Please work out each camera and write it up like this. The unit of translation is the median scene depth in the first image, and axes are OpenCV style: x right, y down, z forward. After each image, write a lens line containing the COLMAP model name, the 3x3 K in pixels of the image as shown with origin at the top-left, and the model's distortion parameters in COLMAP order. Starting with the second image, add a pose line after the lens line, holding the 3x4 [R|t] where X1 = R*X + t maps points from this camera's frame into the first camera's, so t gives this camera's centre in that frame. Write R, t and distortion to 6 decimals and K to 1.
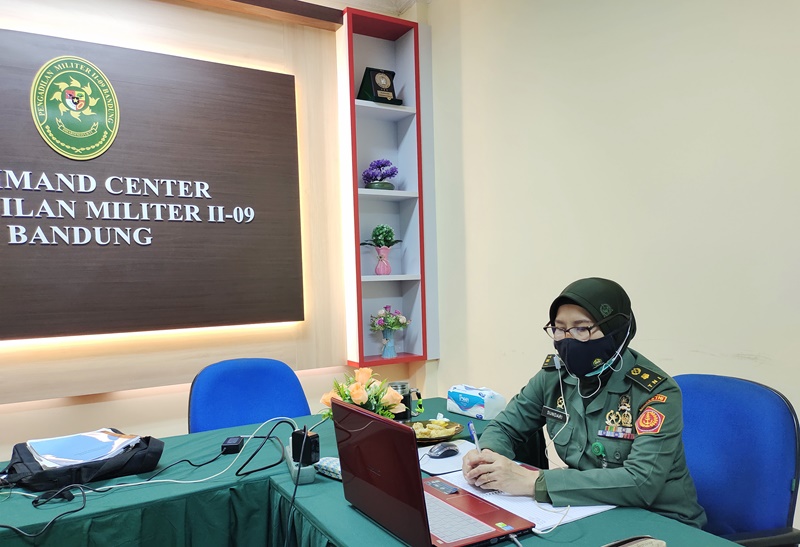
lens RADIAL K [[598.9, 0, 414.8], [0, 598.9, 298.9], [0, 0, 1]] dist [0.035343, -0.034848]
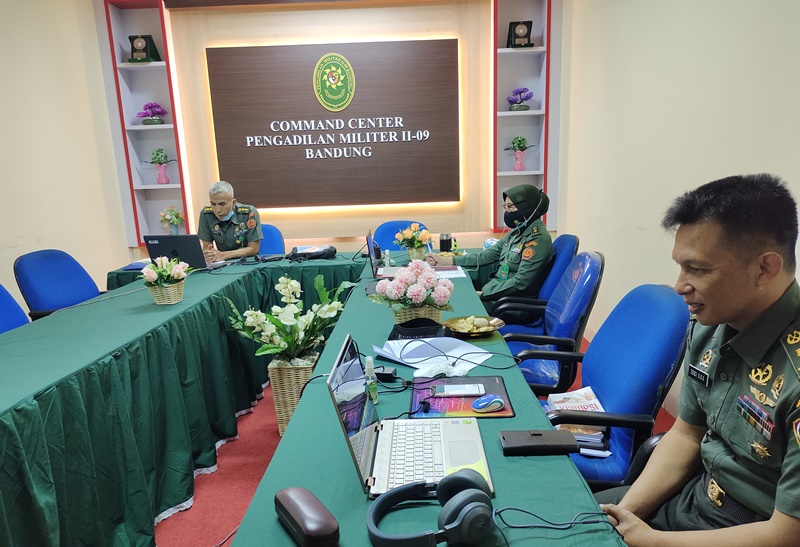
lens RADIAL K [[598.9, 0, 400.8], [0, 598.9, 298.4], [0, 0, 1]] dist [0.035343, -0.034848]
pose [[0.859708, 0.102168, -0.500464, 0.581817], [-0.005165, 0.981480, 0.191494, -0.017157], [0.510760, -0.162044, 0.844314, -0.541660]]
